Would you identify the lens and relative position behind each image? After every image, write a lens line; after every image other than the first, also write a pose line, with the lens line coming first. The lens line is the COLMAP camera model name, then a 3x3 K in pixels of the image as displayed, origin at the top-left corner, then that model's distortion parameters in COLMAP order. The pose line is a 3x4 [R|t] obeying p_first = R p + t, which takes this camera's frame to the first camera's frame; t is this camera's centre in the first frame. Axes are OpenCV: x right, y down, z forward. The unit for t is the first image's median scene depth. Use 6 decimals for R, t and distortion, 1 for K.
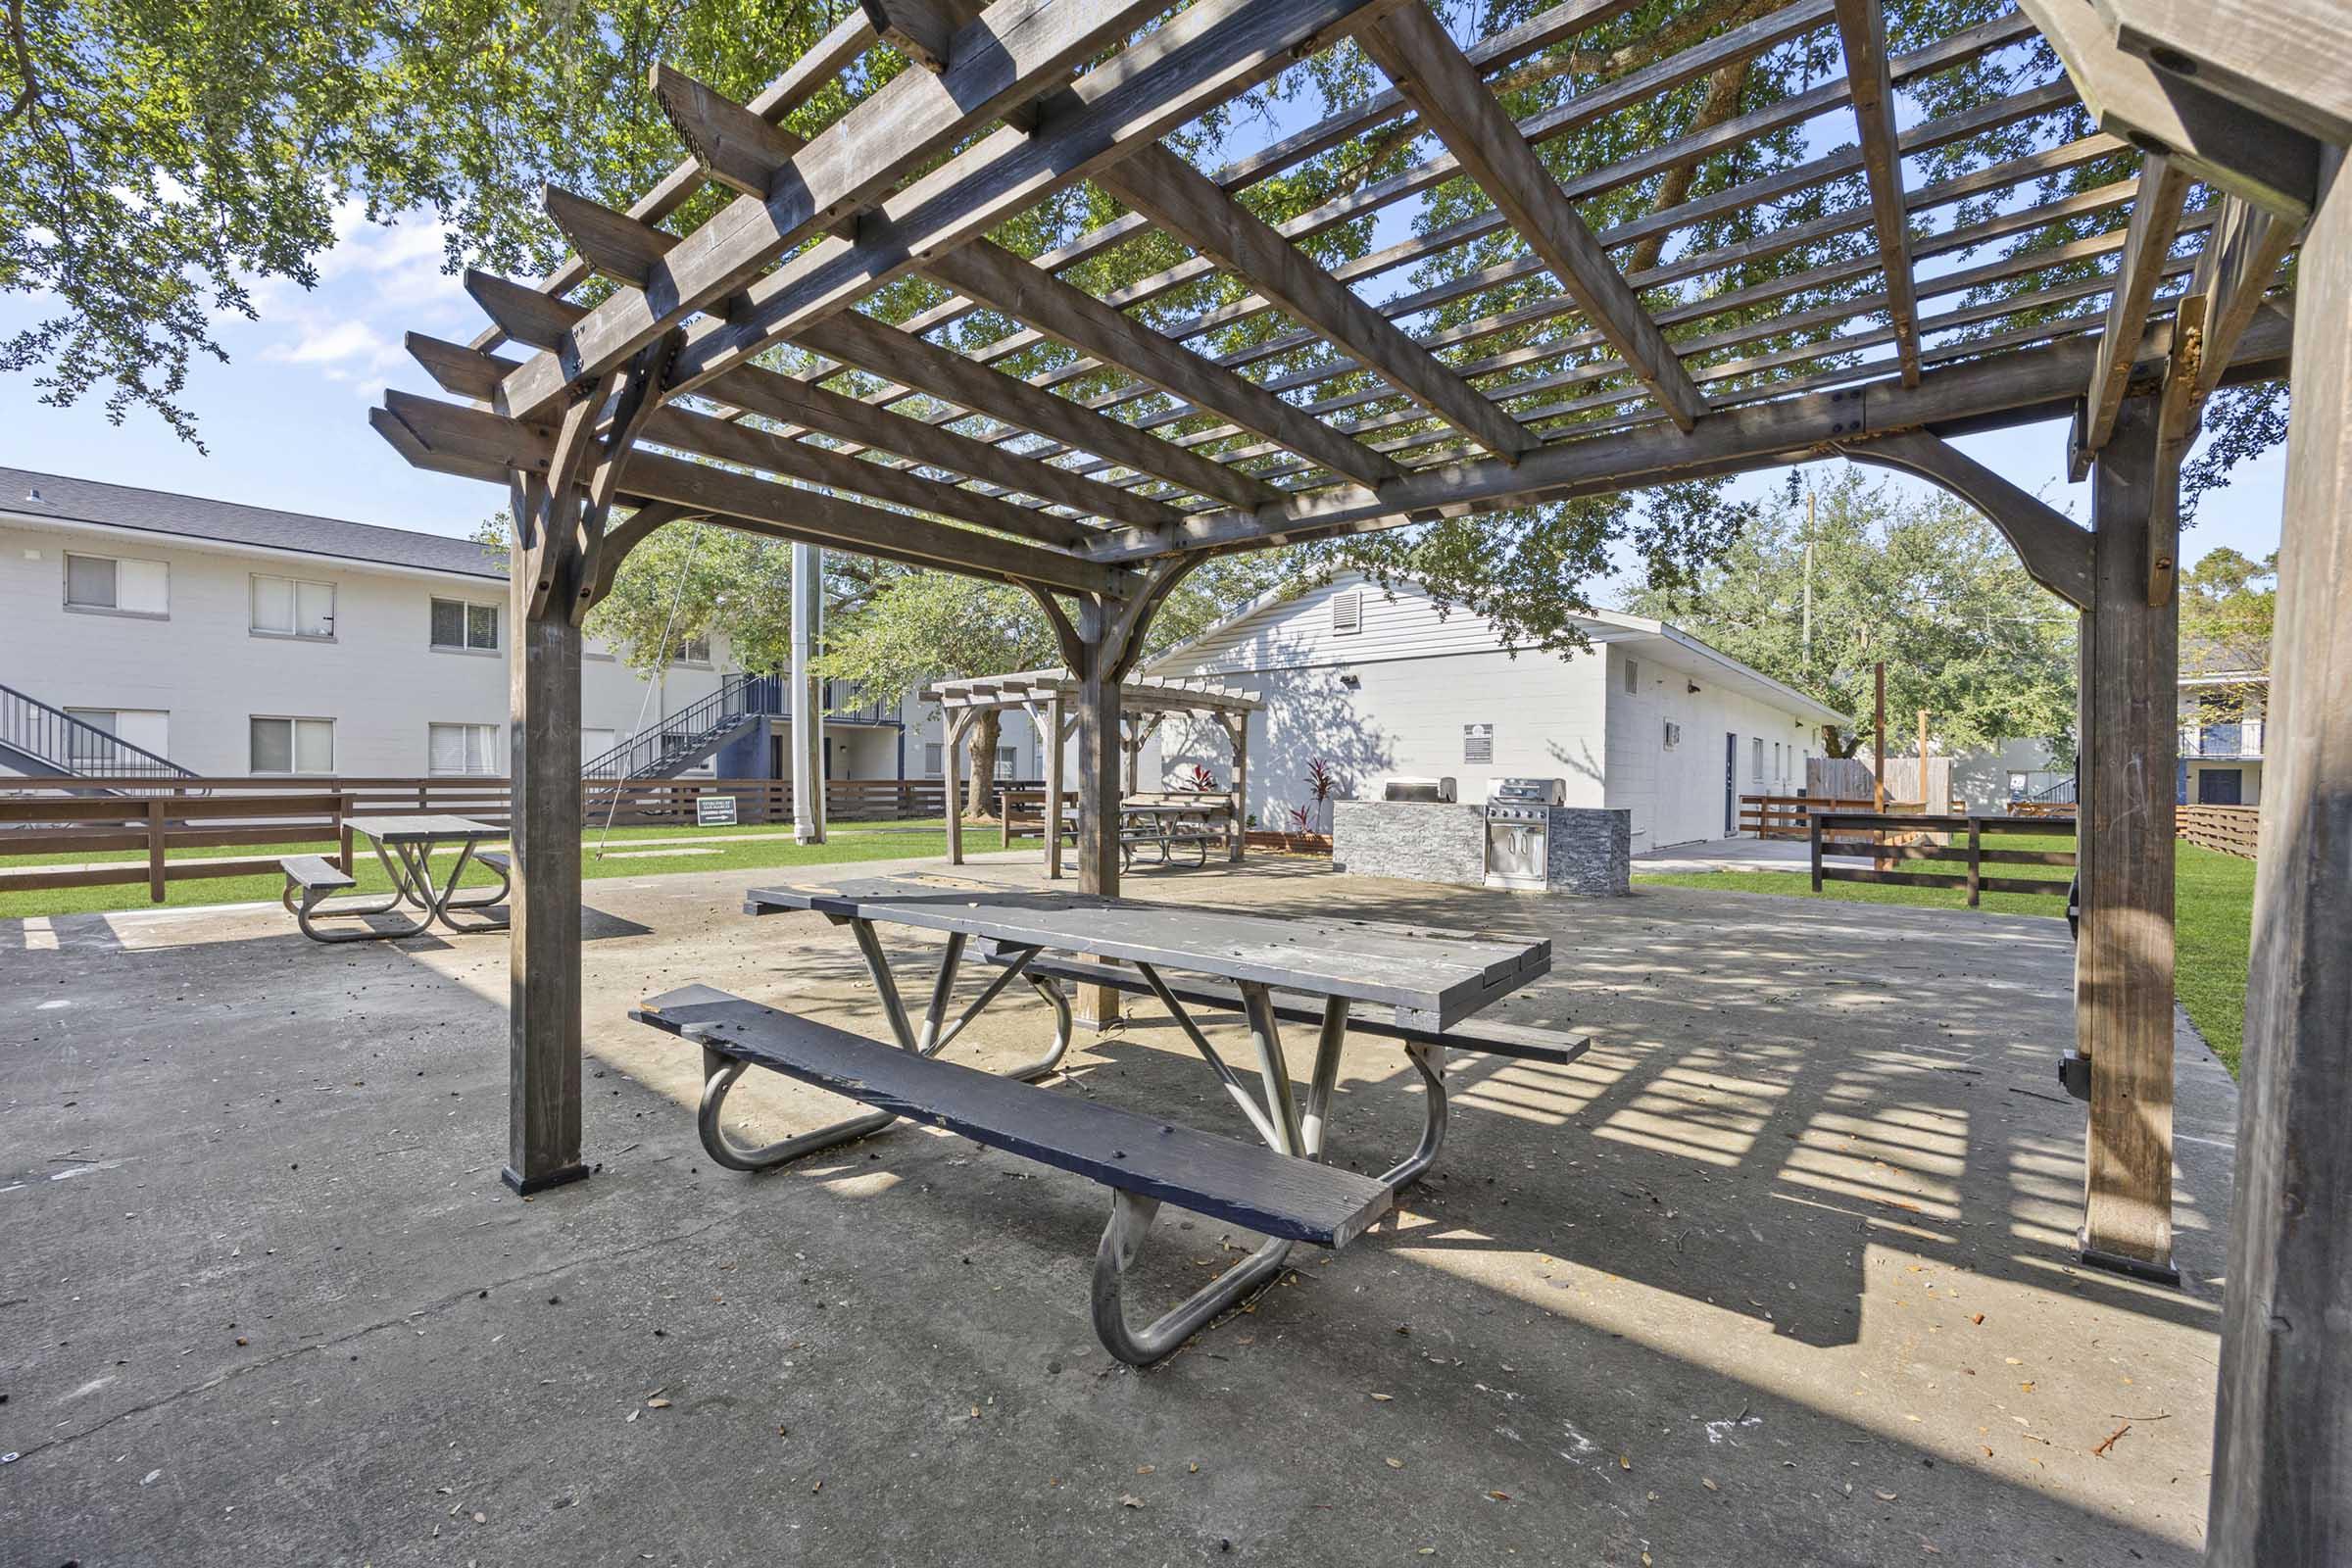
lens RADIAL K [[950.4, 0, 1183.5], [0, 950.4, 785.4], [0, 0, 1]] dist [0.008221, -0.000286]
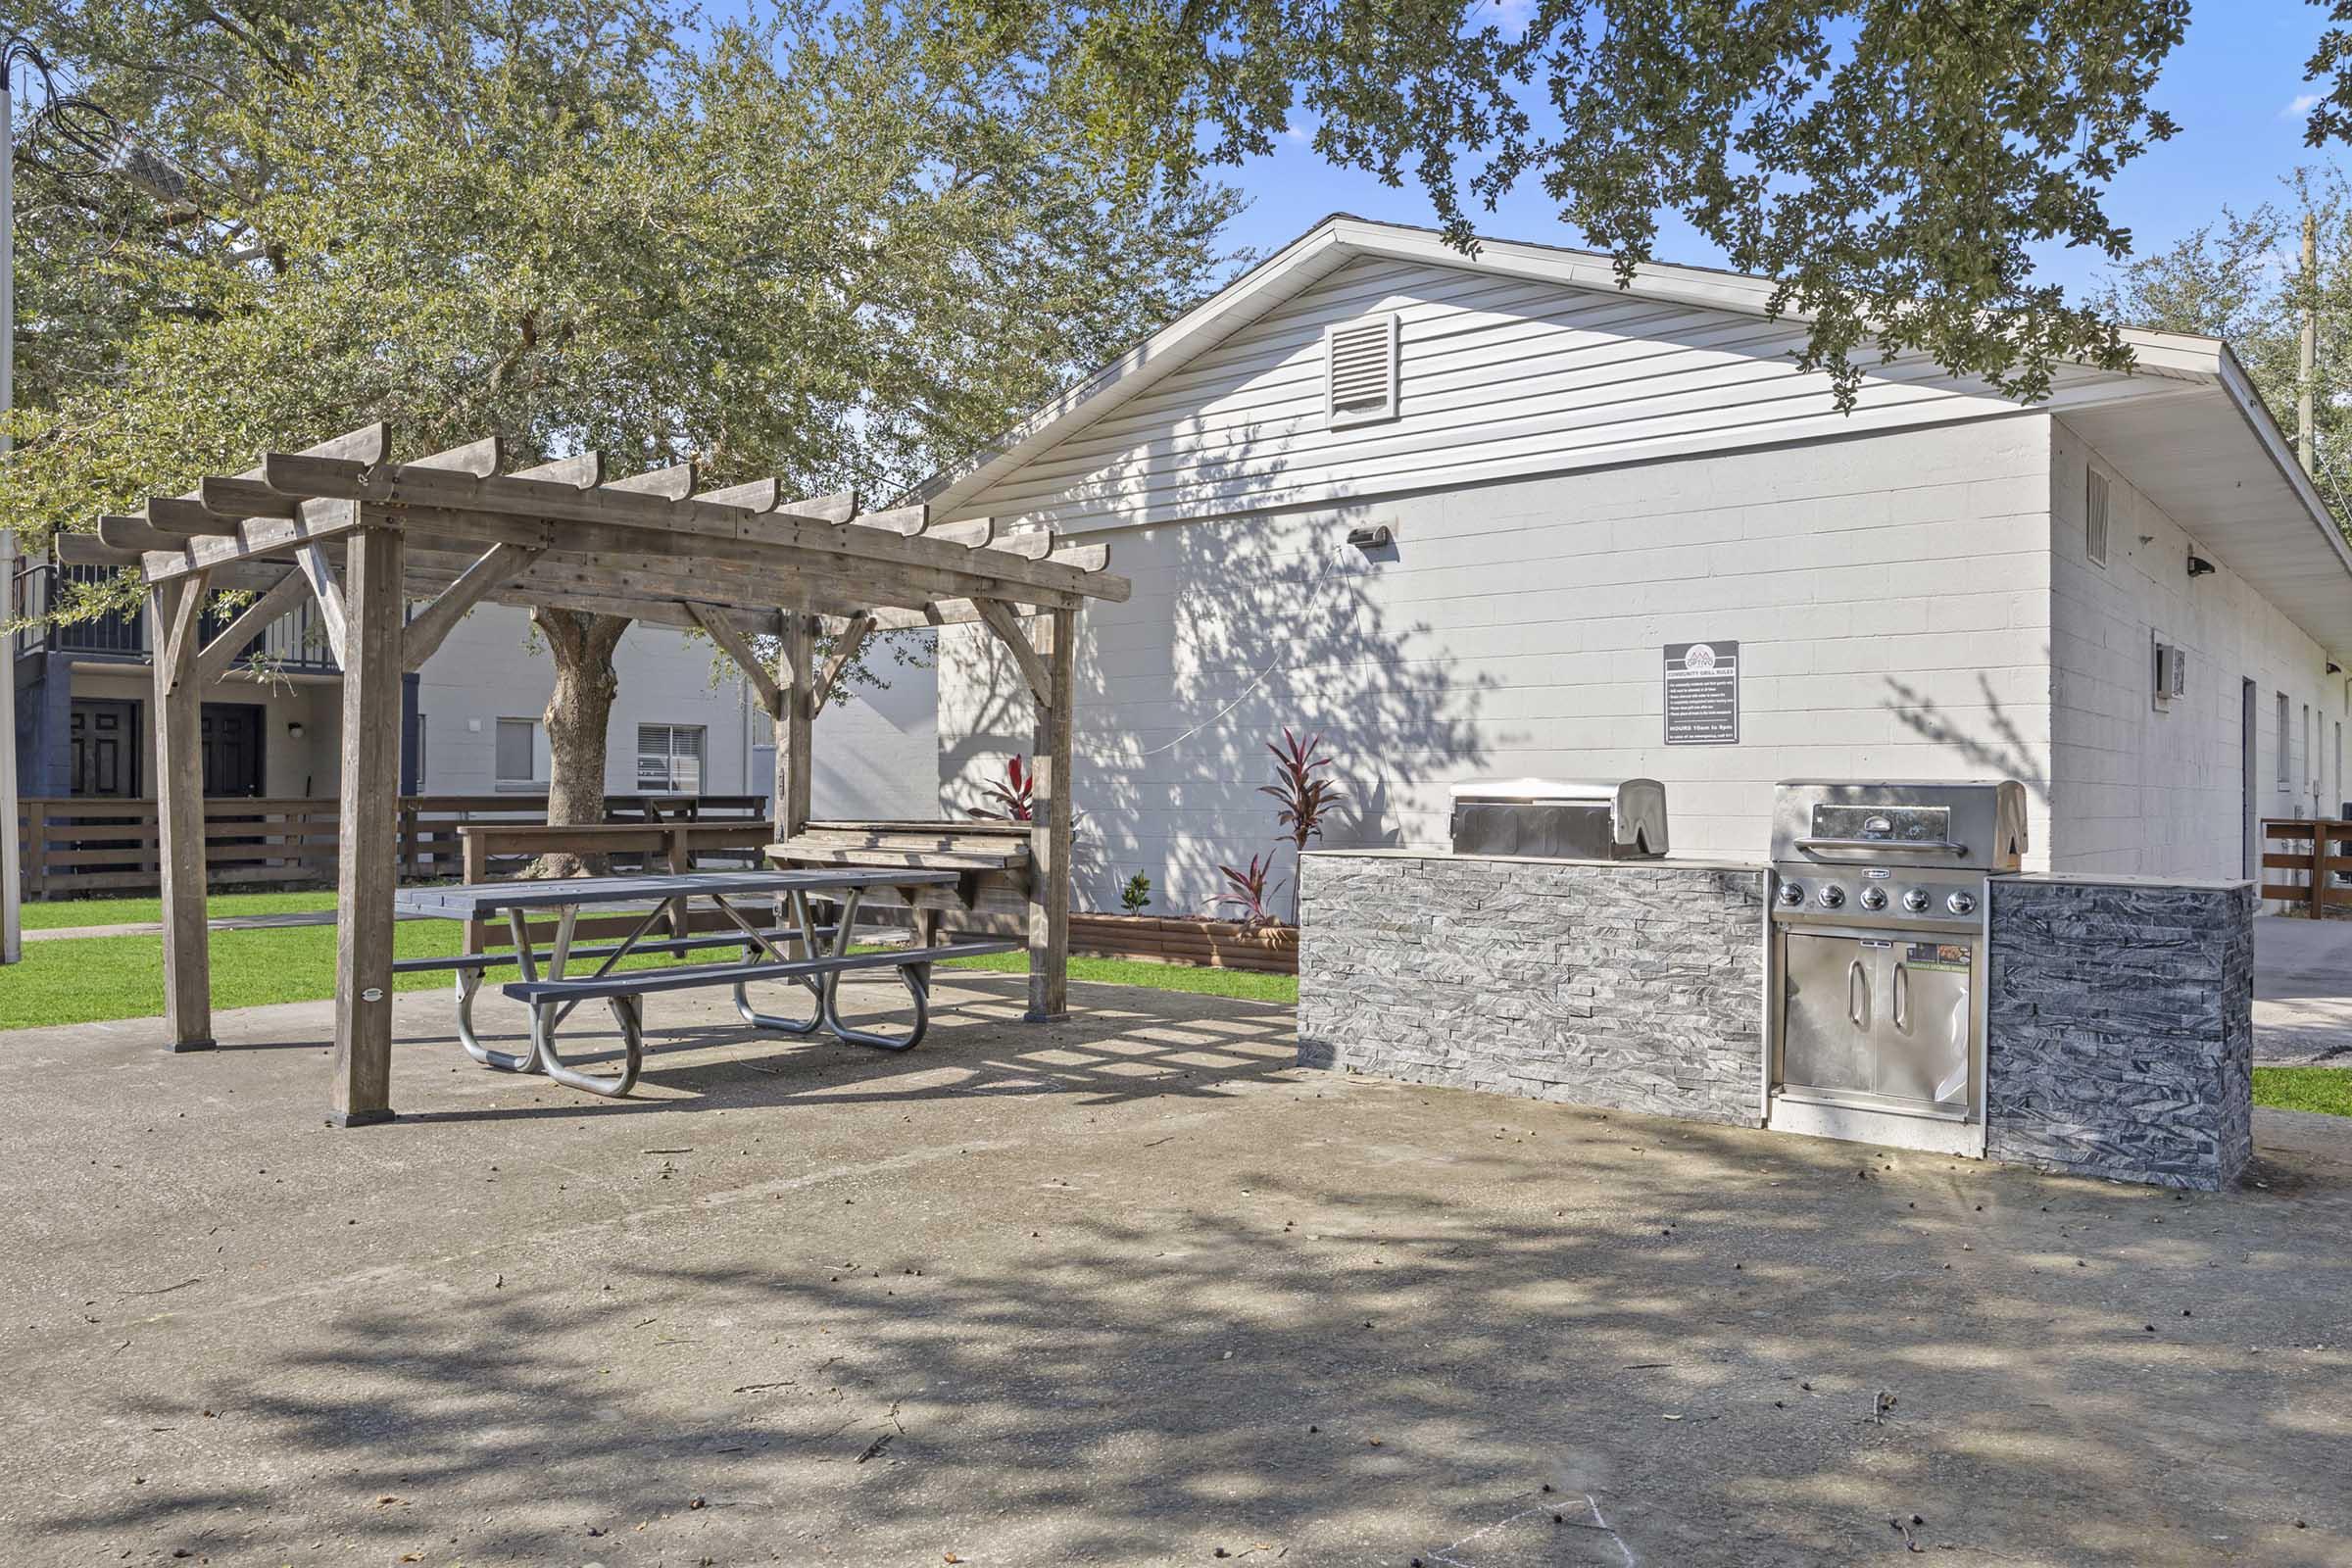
lens RADIAL K [[1588.1, 0, 1176.3], [0, 1588.1, 791.8], [0, 0, 1]] dist [-0.003352, 0.000900]
pose [[0.999811, -0.005858, 0.018513, 0.079870], [0.005951, 0.999970, -0.004978, -0.002115], [-0.018483, 0.005087, 0.999816, 0.336032]]
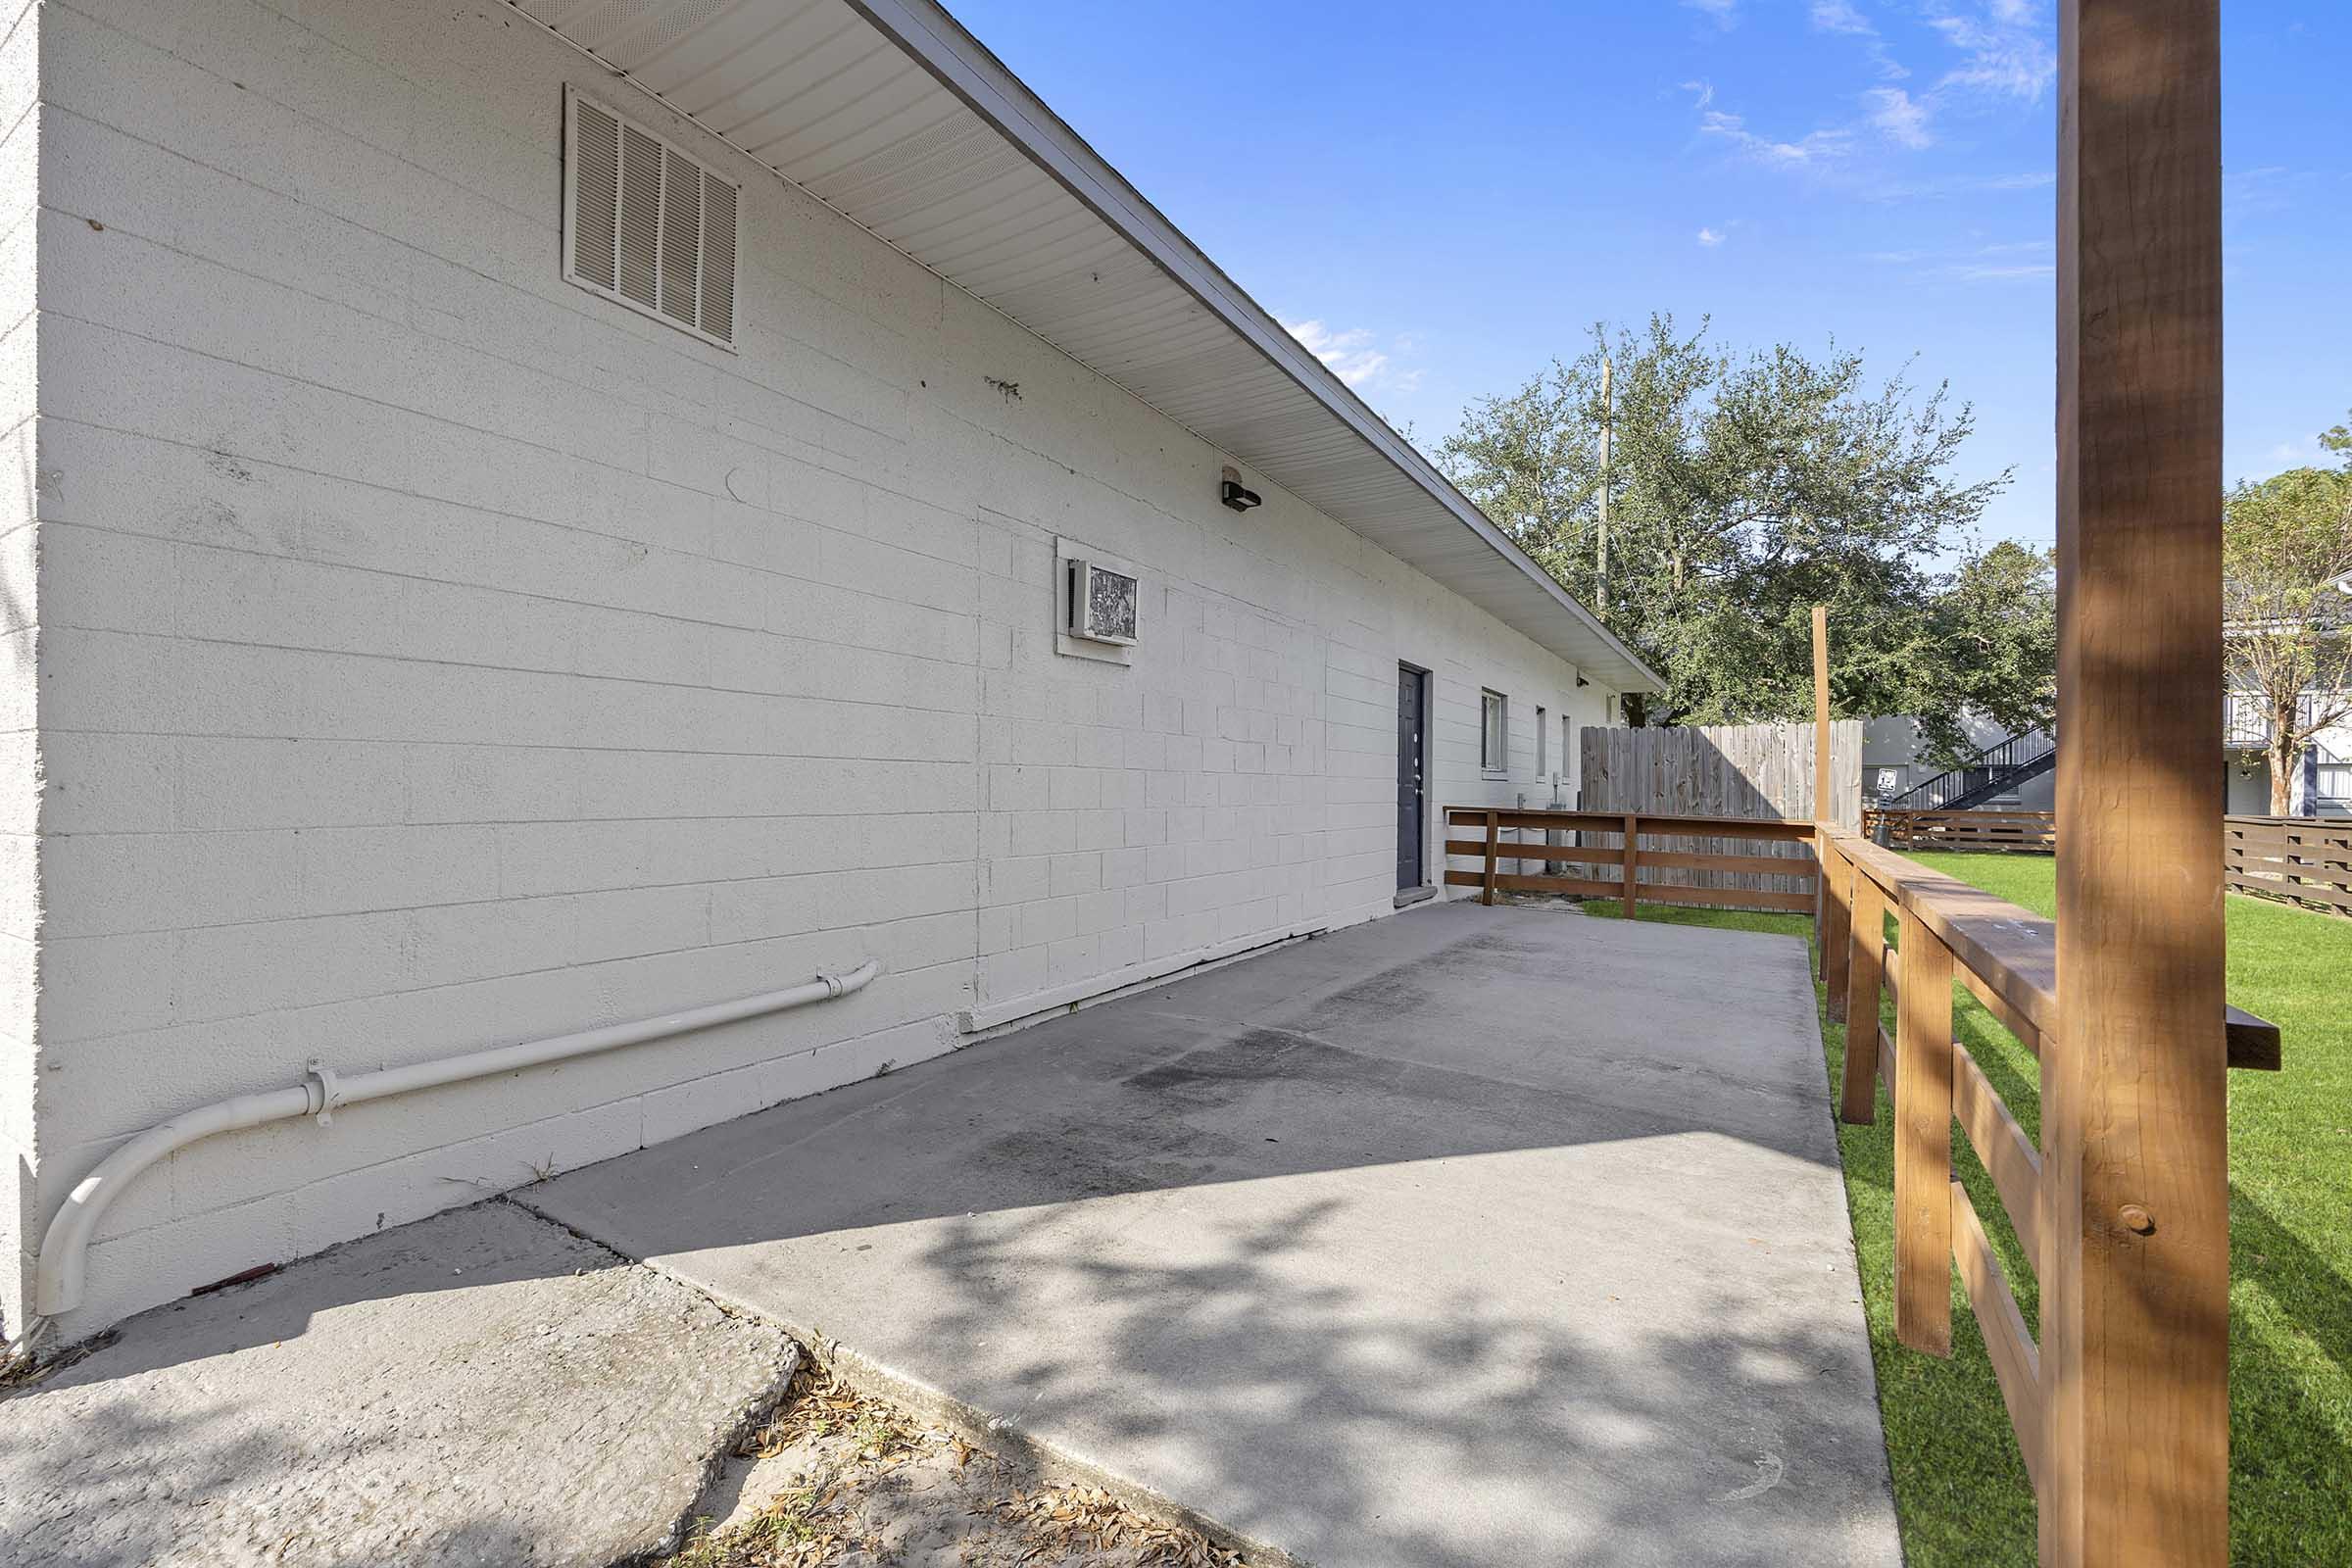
lens RADIAL K [[950.4, 0, 1173.6], [0, 950.4, 795.3], [0, 0, 1]] dist [0.008221, -0.000286]
pose [[0.990469, -0.011161, 0.137285, 0.494600], [0.011409, 0.999934, -0.001019, 0.004781], [-0.137264, 0.002576, 0.990531, 0.713681]]
